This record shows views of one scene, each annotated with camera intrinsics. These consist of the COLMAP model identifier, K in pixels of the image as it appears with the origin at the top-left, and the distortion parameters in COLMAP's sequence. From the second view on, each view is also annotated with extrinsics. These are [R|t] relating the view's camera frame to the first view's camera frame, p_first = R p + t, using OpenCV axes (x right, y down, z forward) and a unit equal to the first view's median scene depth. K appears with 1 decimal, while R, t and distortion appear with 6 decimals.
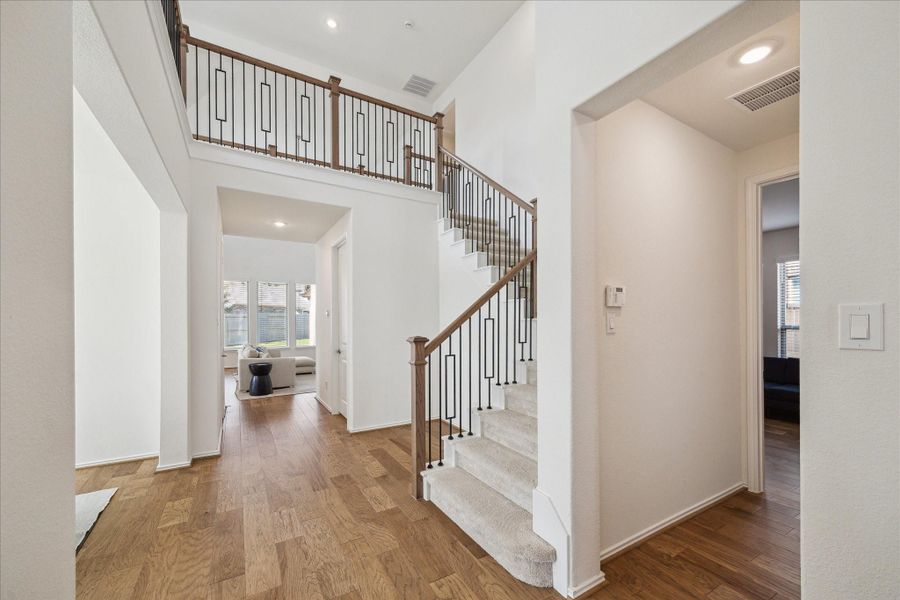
lens RADIAL K [[361.4, 0, 446.5], [0, 361.4, 324.2], [0, 0, 1]] dist [-0.000102, 0.000024]
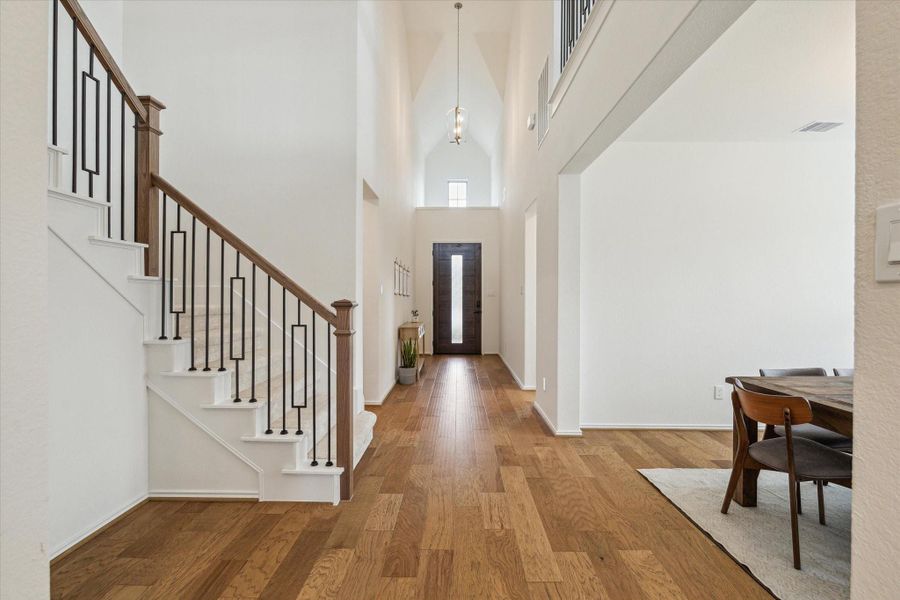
lens RADIAL K [[361.4, 0, 449.8], [0, 361.4, 294.1], [0, 0, 1]] dist [-0.000102, 0.000024]
pose [[-0.847994, -0.000349, 0.530006, -0.766826], [0.001327, 0.999995, 0.002781, 0.018886], [-0.530005, 0.003061, -0.847989, 1.695285]]
